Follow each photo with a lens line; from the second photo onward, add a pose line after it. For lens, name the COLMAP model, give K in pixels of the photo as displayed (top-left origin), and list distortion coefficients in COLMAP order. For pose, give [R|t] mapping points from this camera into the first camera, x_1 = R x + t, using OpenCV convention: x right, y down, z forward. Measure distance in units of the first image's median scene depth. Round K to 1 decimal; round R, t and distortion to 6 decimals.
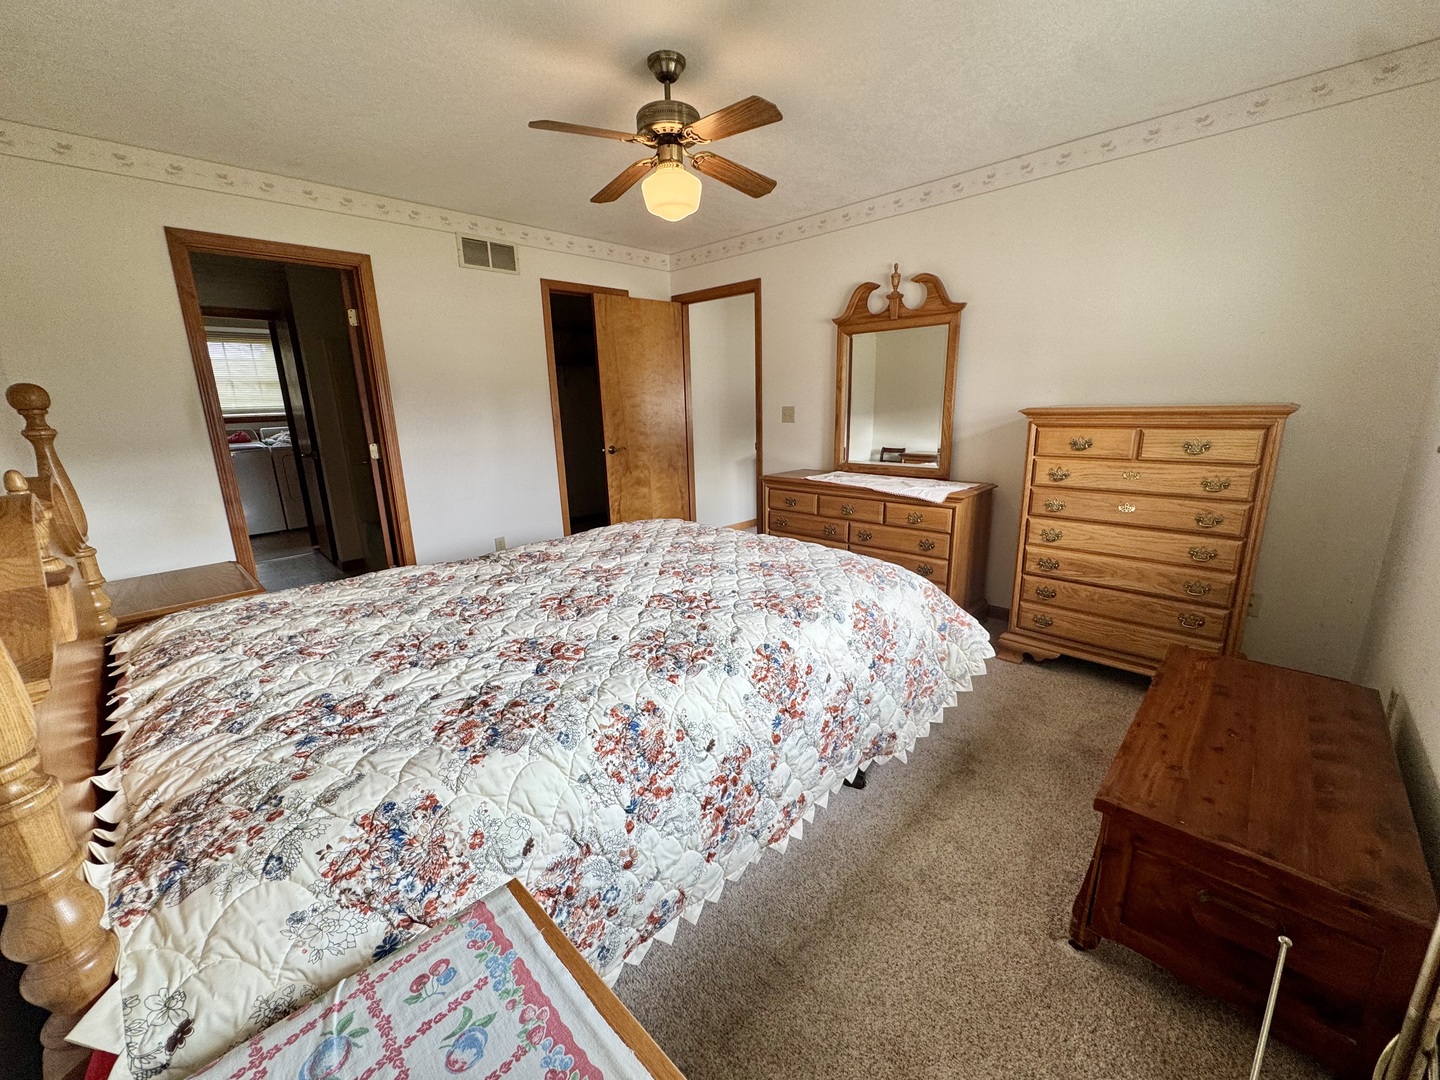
lens RADIAL K [[578.1, 0, 718.4], [0, 578.1, 541.8], [0, 0, 1]] dist [-0.001989, -0.000092]
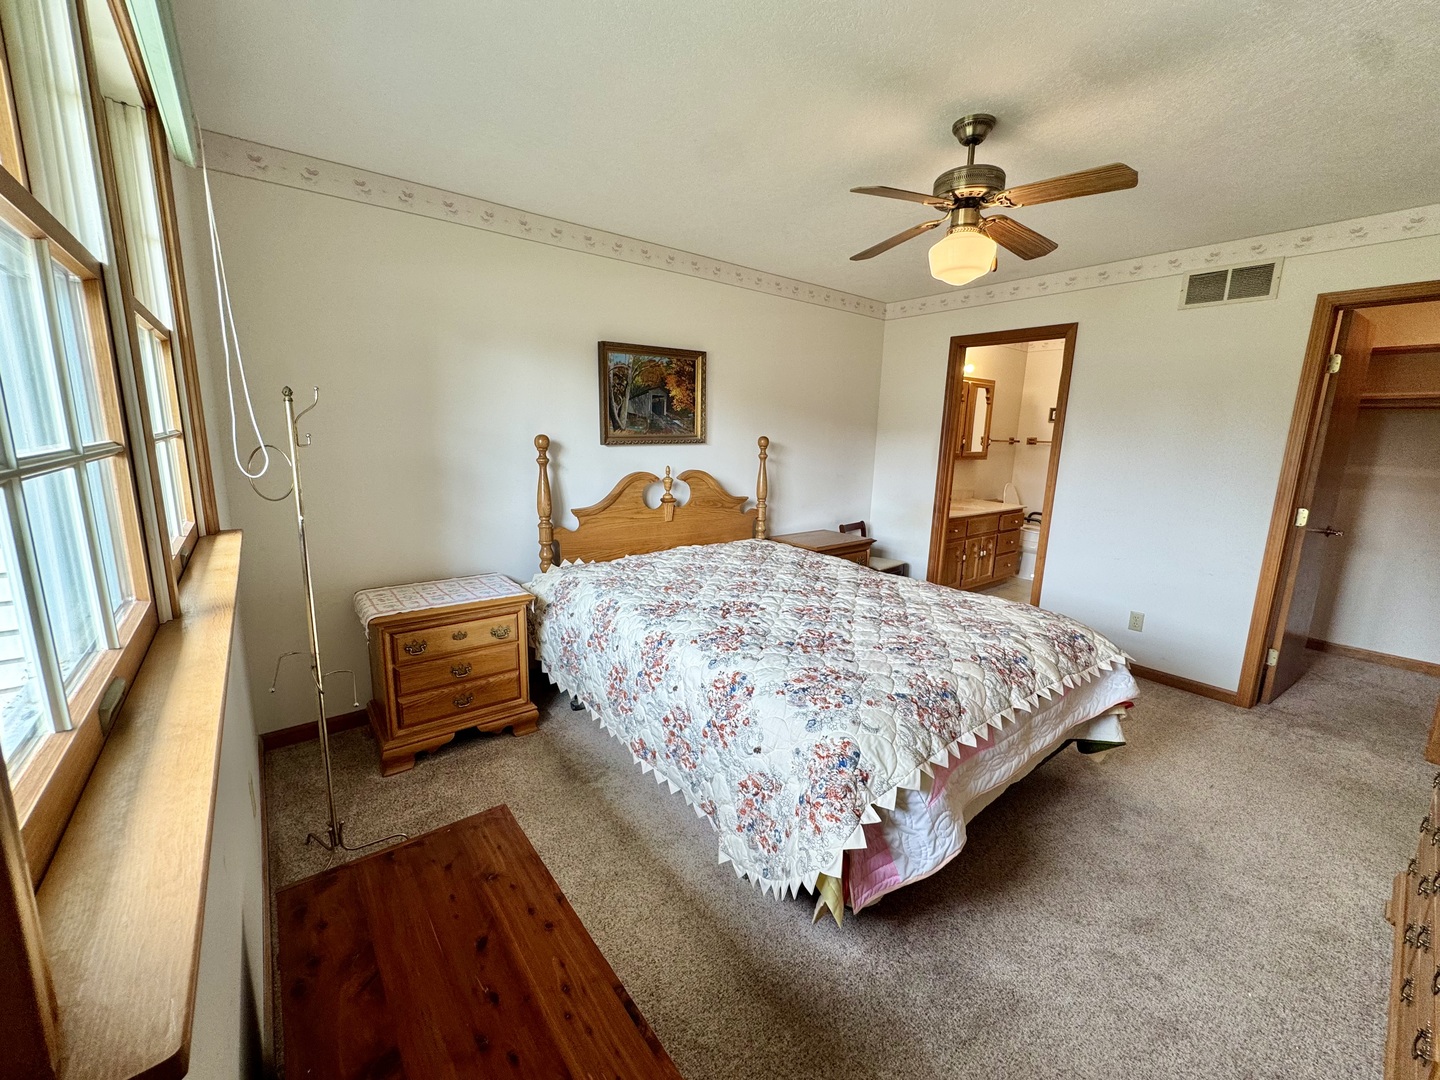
lens RADIAL K [[578.1, 0, 715.5], [0, 578.1, 537.9], [0, 0, 1]] dist [-0.001989, -0.000092]
pose [[-0.139299, 0.205638, -0.968663, 0.706717], [-0.255388, 0.937648, 0.235780, -0.207451], [0.956751, 0.280229, -0.078096, 0.579422]]
